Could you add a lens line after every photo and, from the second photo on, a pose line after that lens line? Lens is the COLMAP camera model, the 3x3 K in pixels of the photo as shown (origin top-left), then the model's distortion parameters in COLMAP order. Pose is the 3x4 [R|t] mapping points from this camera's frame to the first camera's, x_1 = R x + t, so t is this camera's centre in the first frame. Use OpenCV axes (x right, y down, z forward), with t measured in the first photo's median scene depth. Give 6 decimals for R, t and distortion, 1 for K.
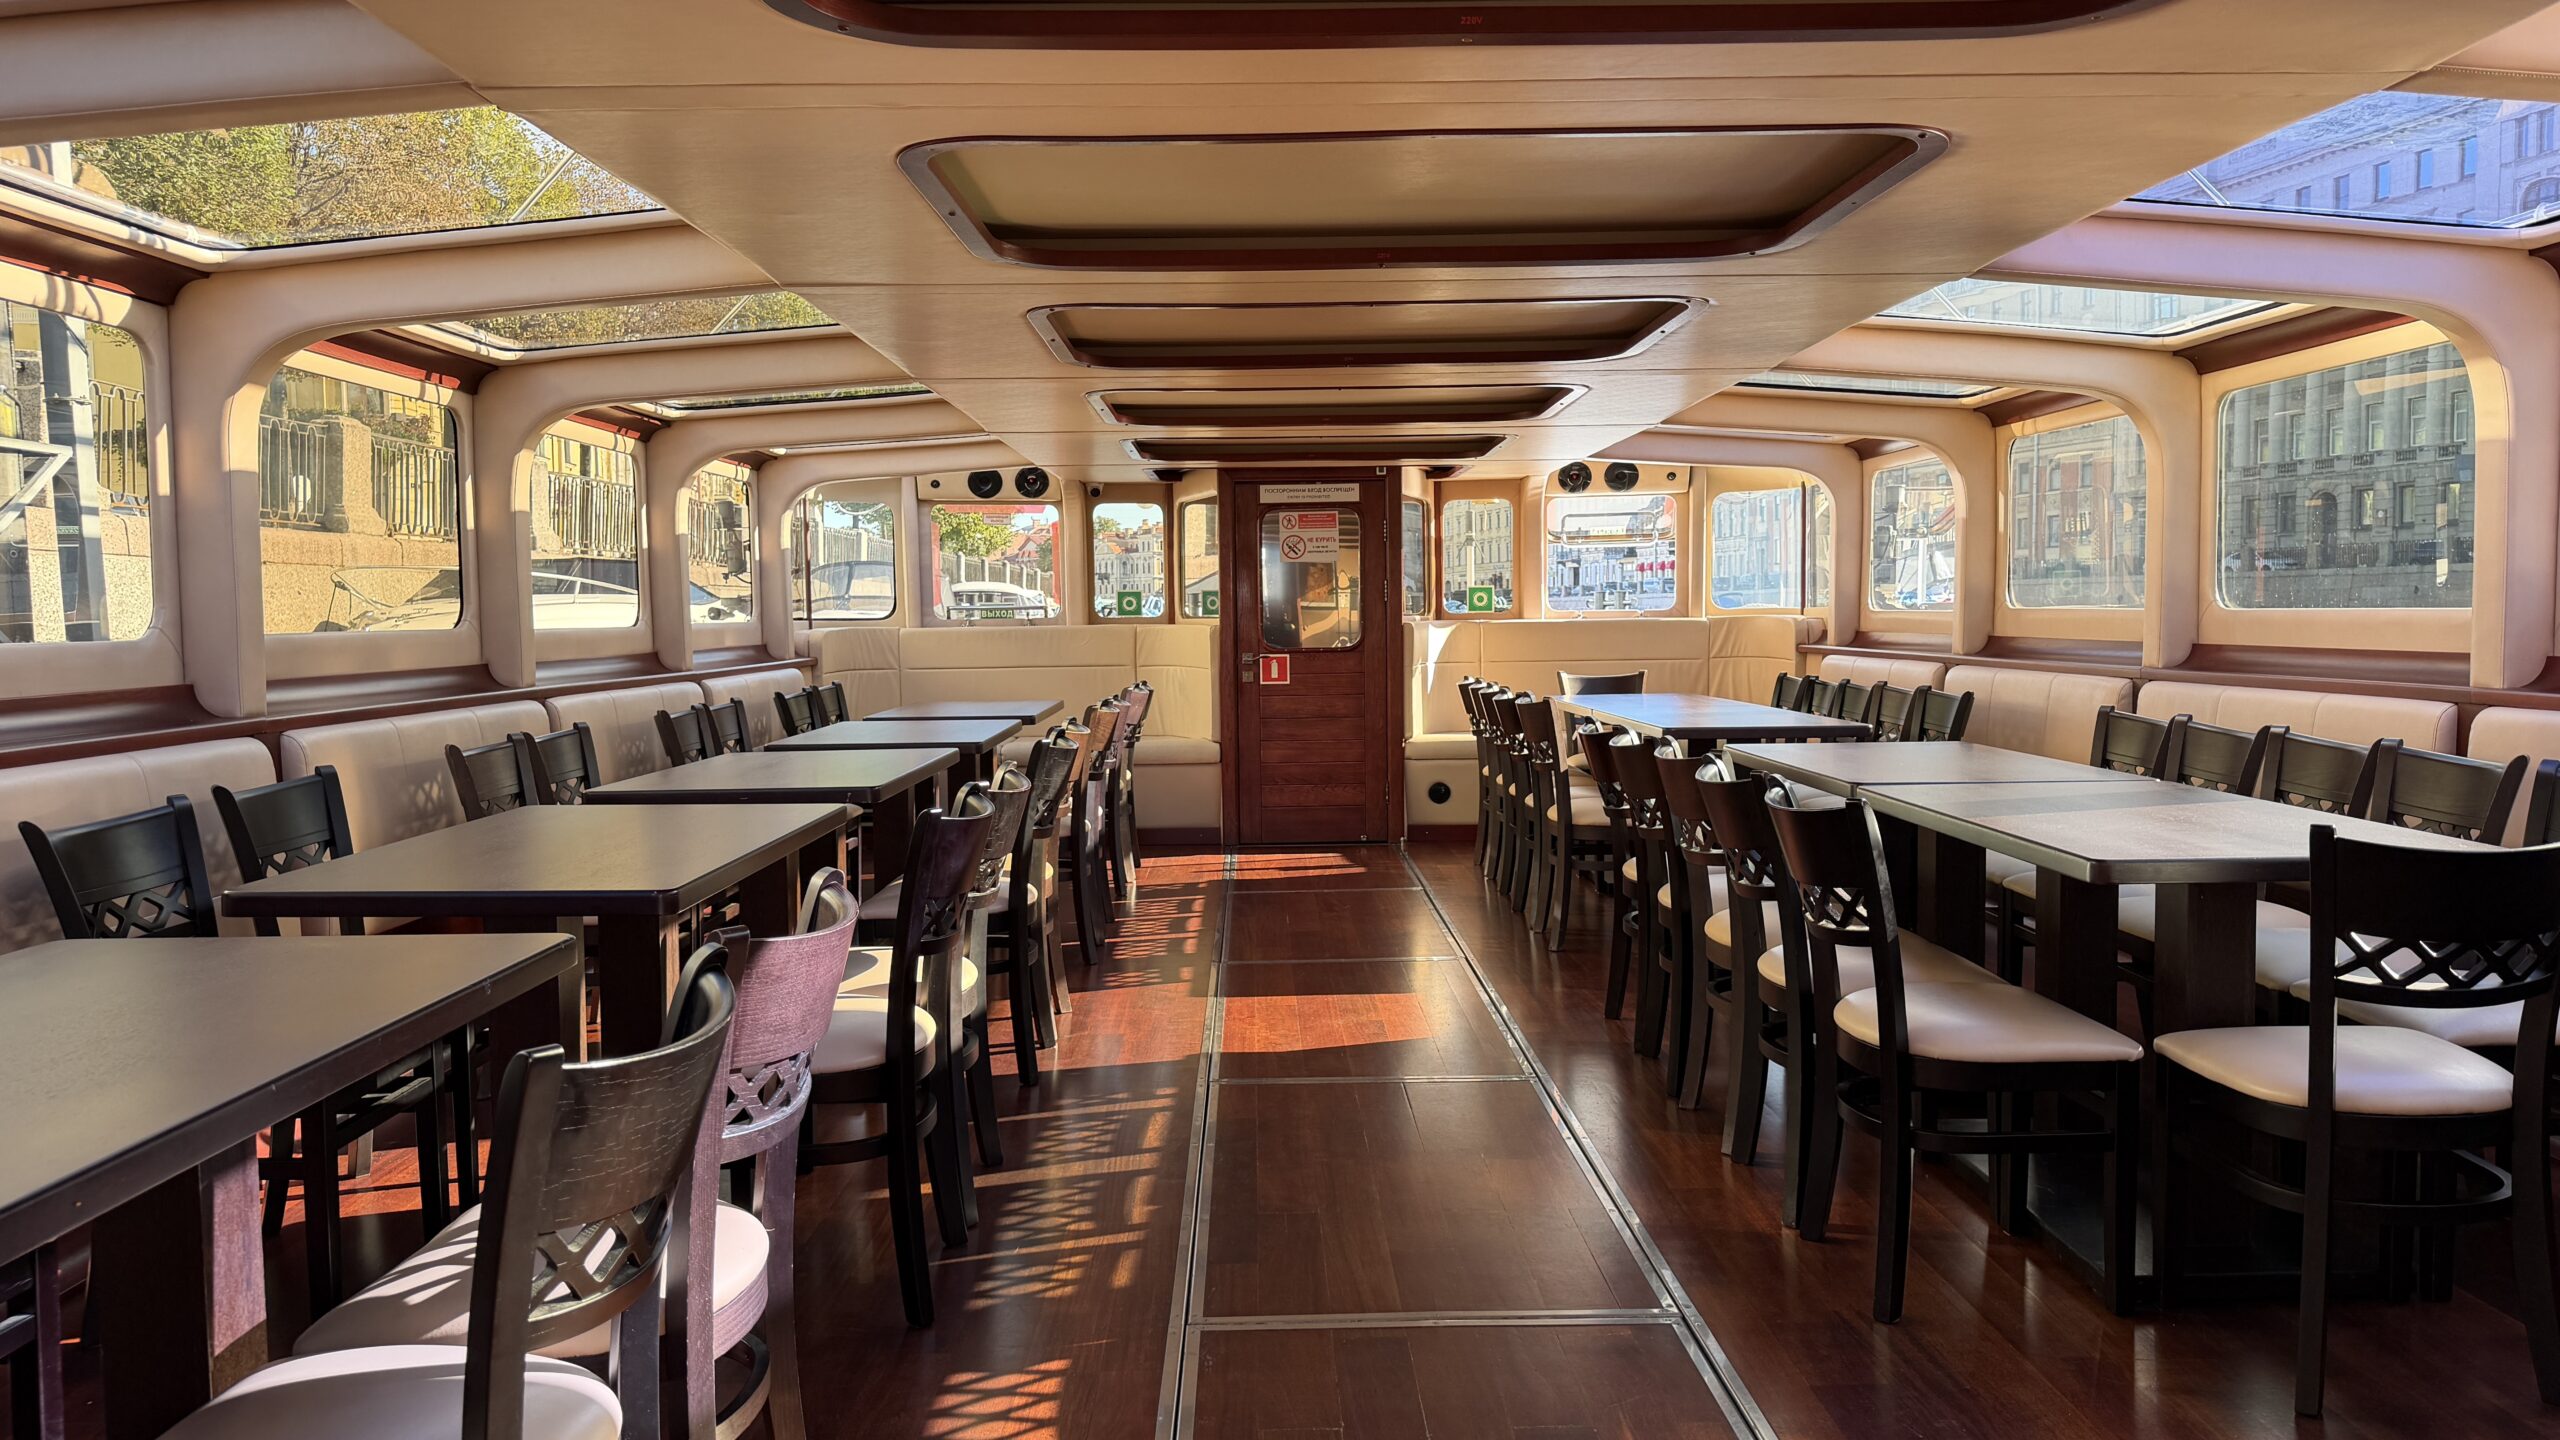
lens RADIAL K [[1774.2, 0, 1265.7], [0, 1774.2, 736.6], [0, 0, 1]] dist [0.063491, -0.084048]
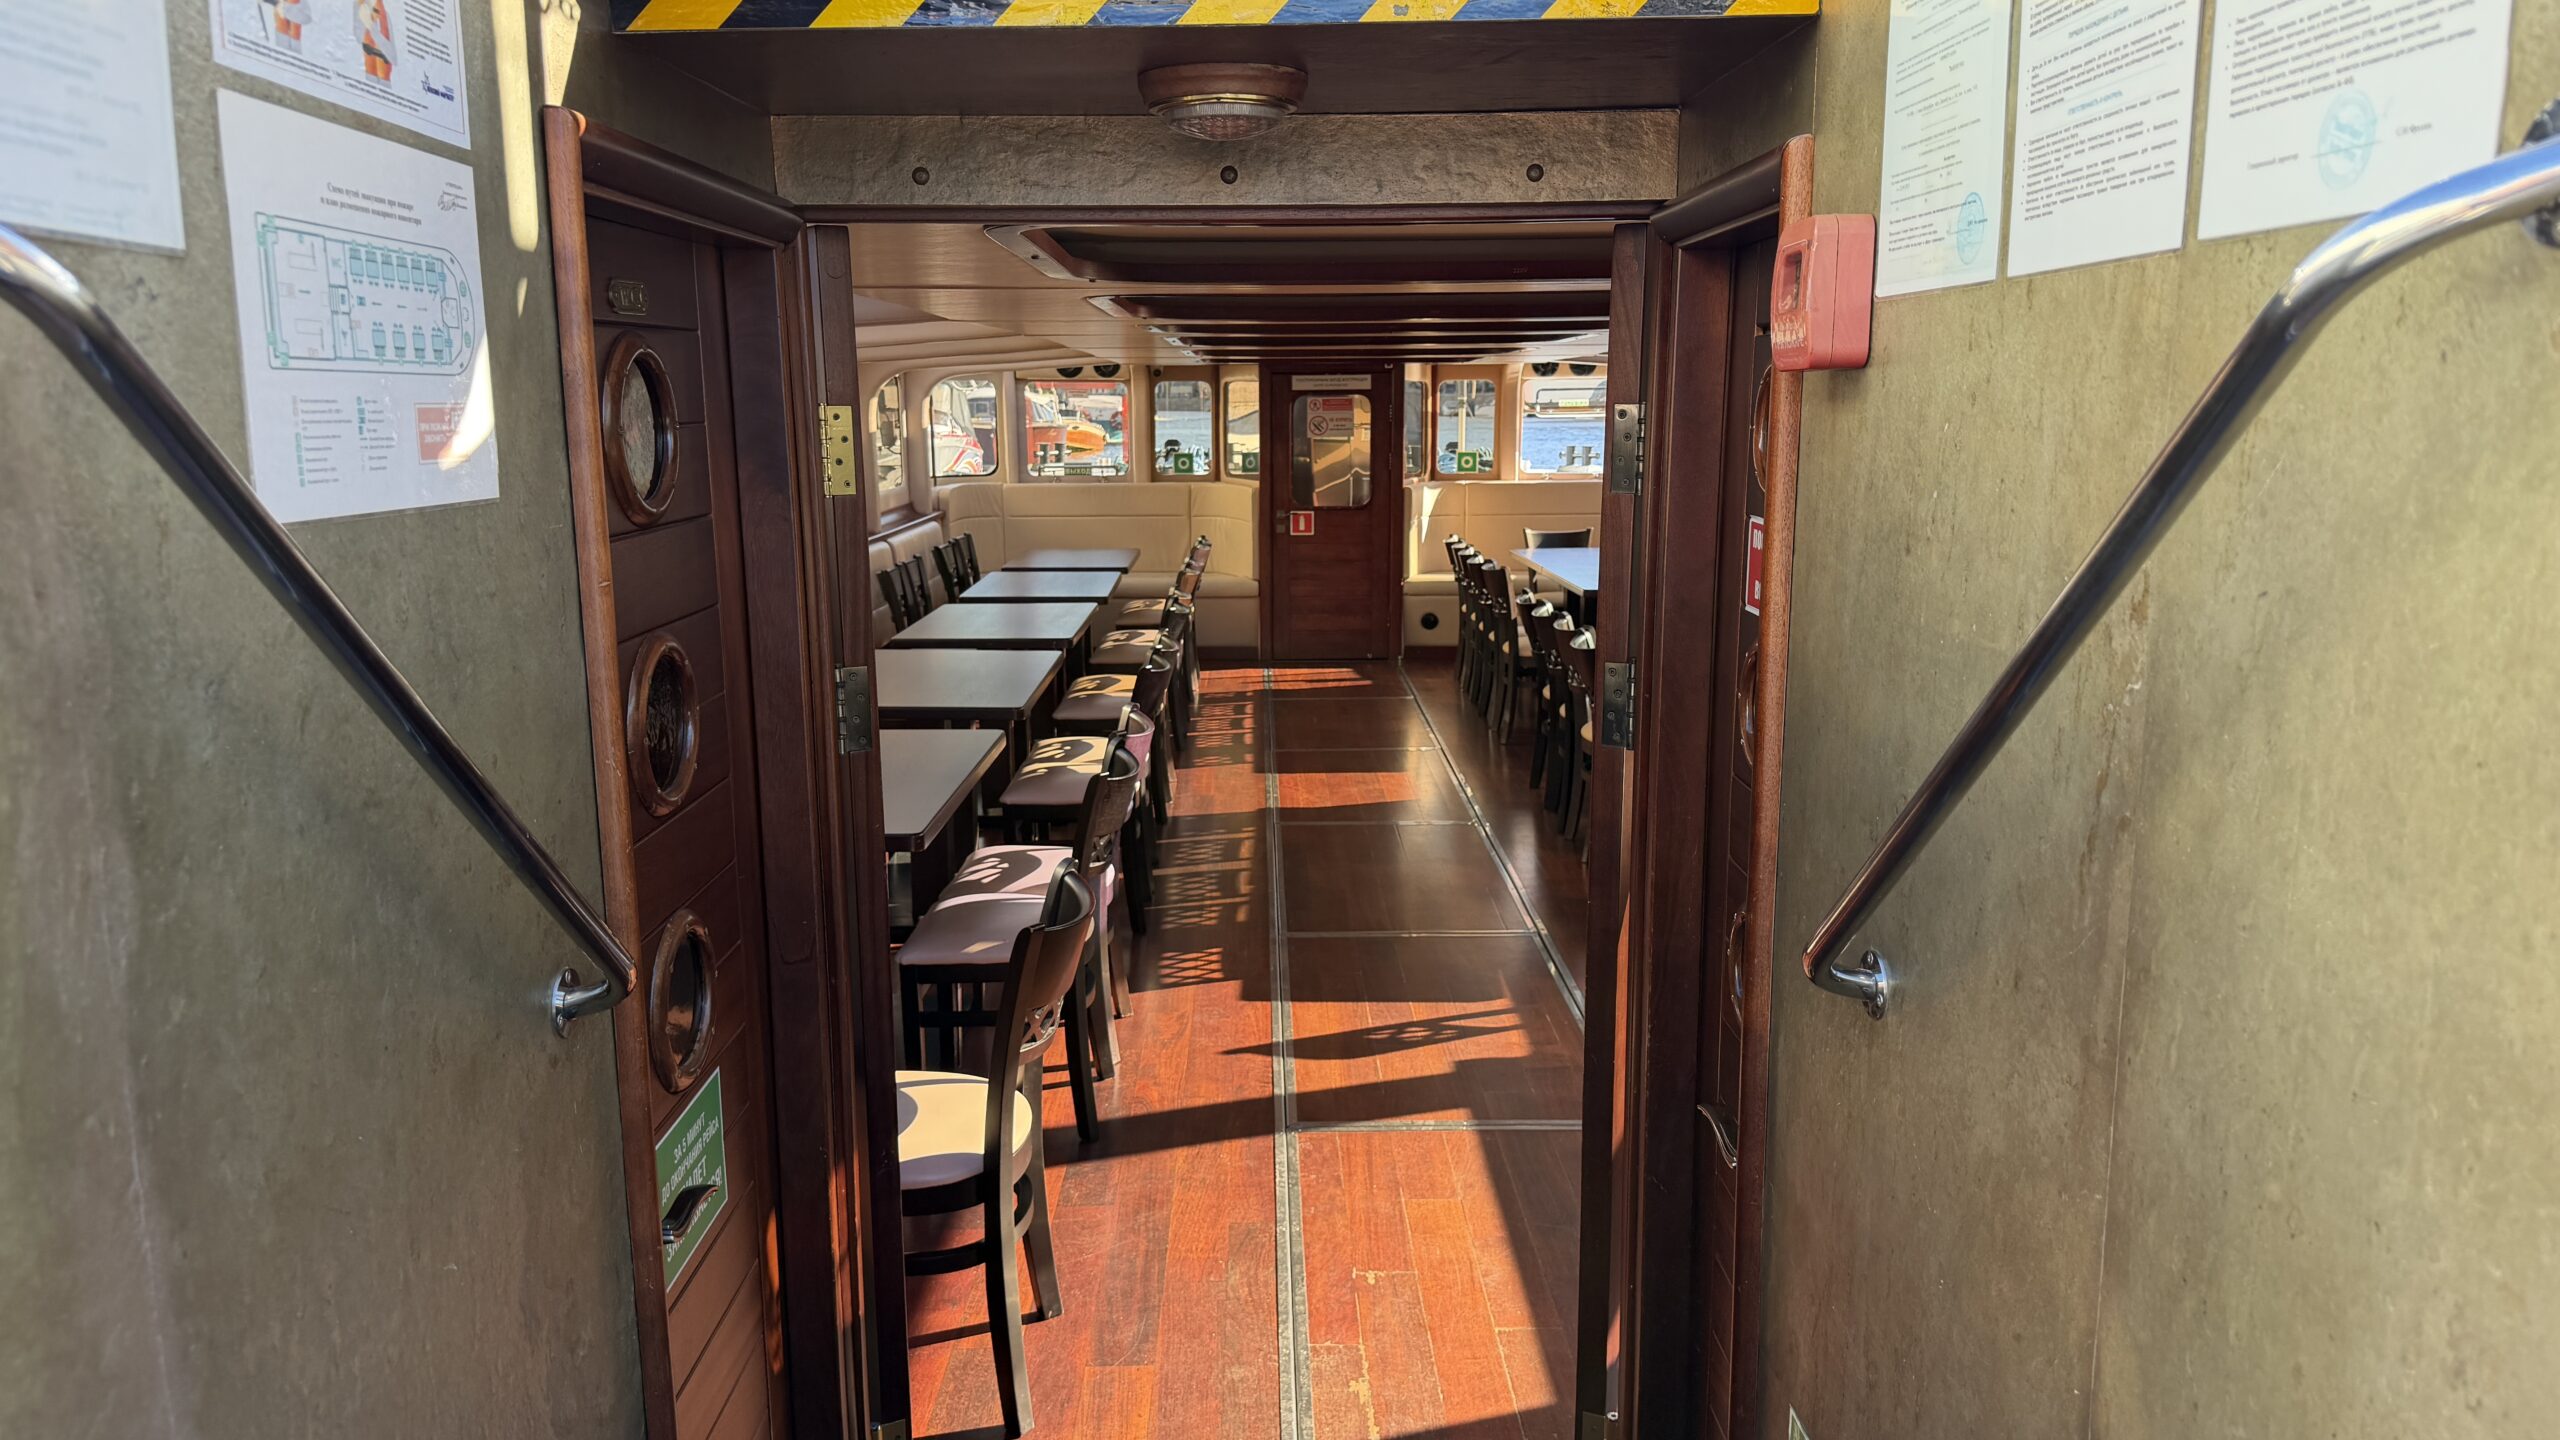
lens RADIAL K [[1774.2, 0, 1257.3], [0, 1774.2, 786.4], [0, 0, 1]] dist [0.063491, -0.084048]
pose [[0.999945, 0.010202, -0.002482, -0.024517], [-0.009738, 0.989491, 0.144267, -0.038556], [0.003928, -0.144235, 0.989536, -0.321972]]
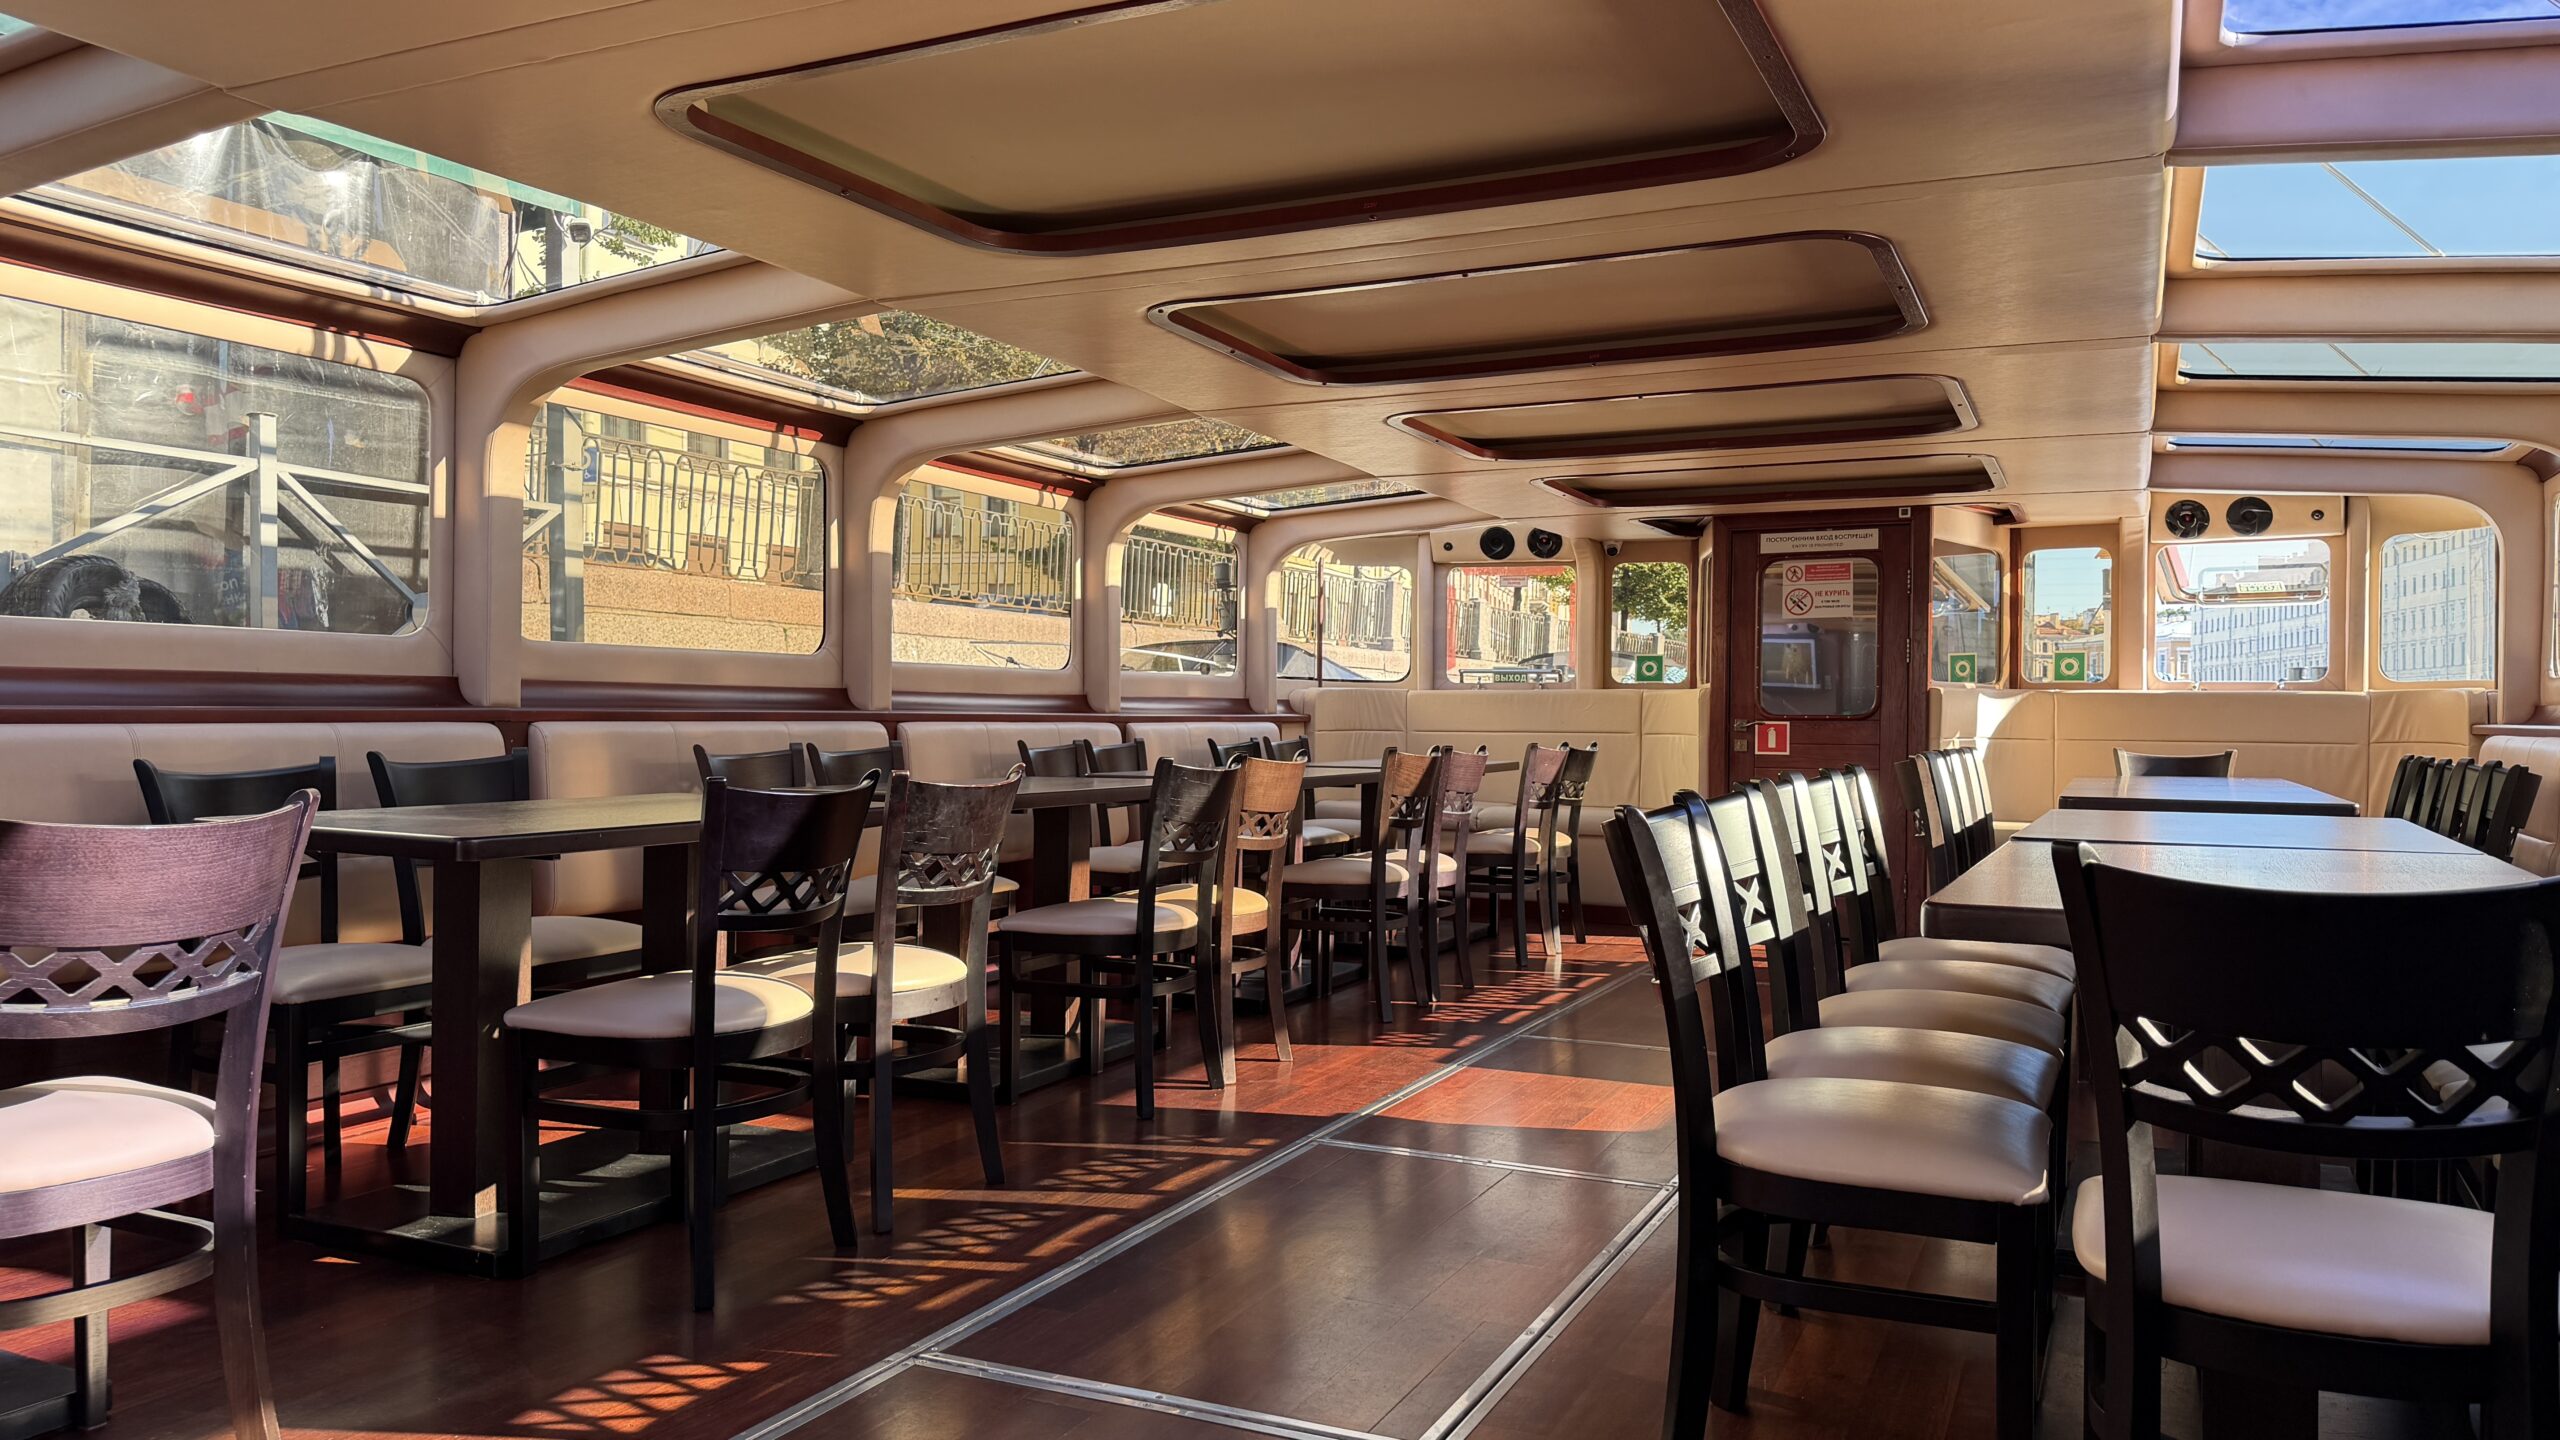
lens RADIAL K [[1774.2, 0, 1261.2], [0, 1774.2, 742.0], [0, 0, 1]] dist [0.063491, -0.084048]
pose [[0.895758, 0.026775, -0.443734, 0.191051], [-0.051320, 0.997739, -0.043396, 0.017813], [0.441569, 0.061645, 0.895107, 0.089932]]
